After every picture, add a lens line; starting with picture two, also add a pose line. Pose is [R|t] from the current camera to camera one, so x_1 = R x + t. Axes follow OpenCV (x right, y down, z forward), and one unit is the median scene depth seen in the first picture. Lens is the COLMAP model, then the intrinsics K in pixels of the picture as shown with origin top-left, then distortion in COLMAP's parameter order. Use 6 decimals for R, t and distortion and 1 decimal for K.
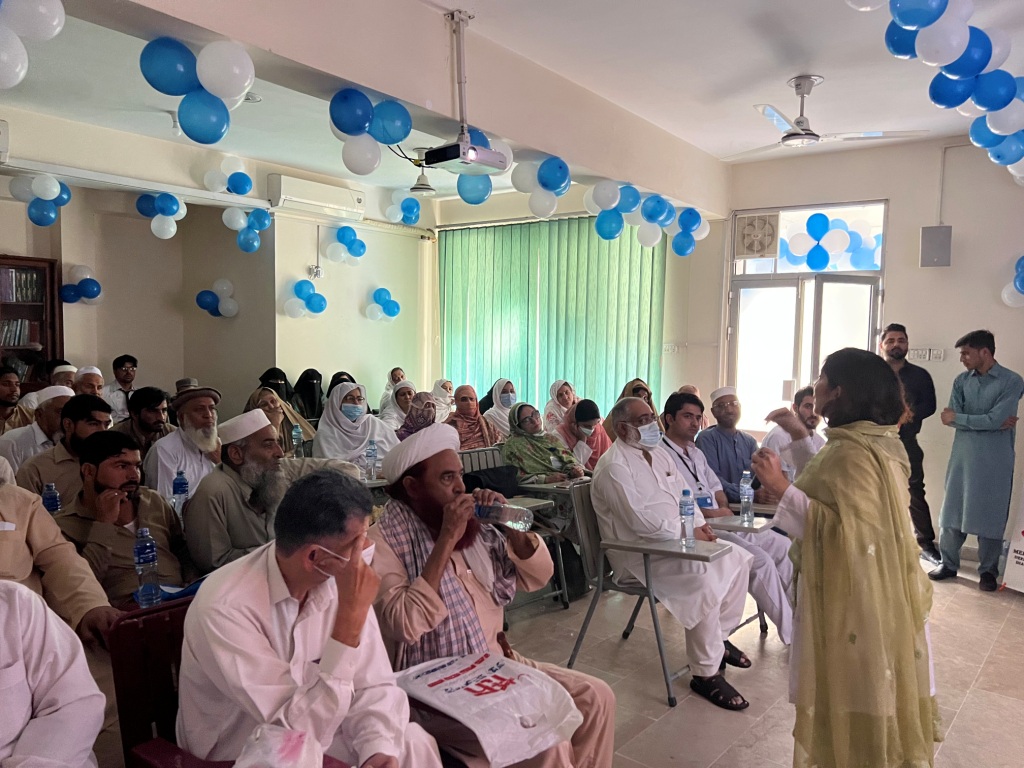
lens RADIAL K [[747.5, 0, 513.2], [0, 747.5, 390.6], [0, 0, 1]] dist [0.050806, -0.064975]
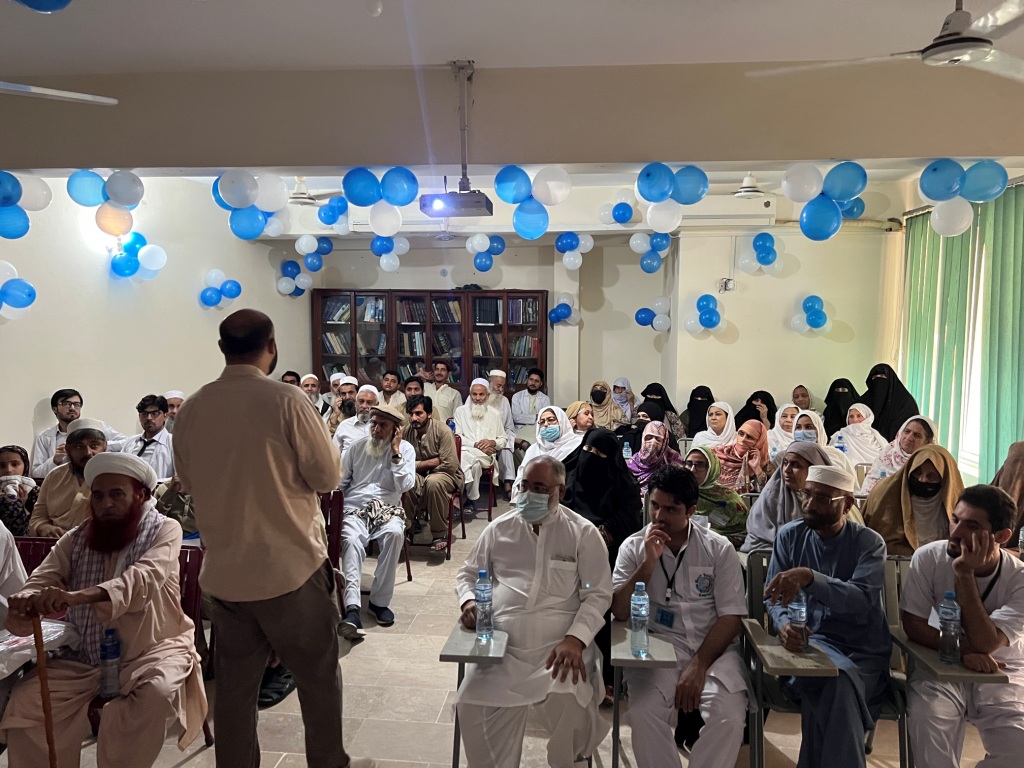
lens RADIAL K [[760.4, 0, 512.0], [0, 760.4, 384.0], [0, 0, 1]] dist [0.102955, -0.184615]
pose [[0.529815, 0.053809, -0.846404, 0.489897], [-0.053685, 0.998112, 0.029848, -0.049309], [0.846412, 0.029626, 0.531704, 0.266838]]
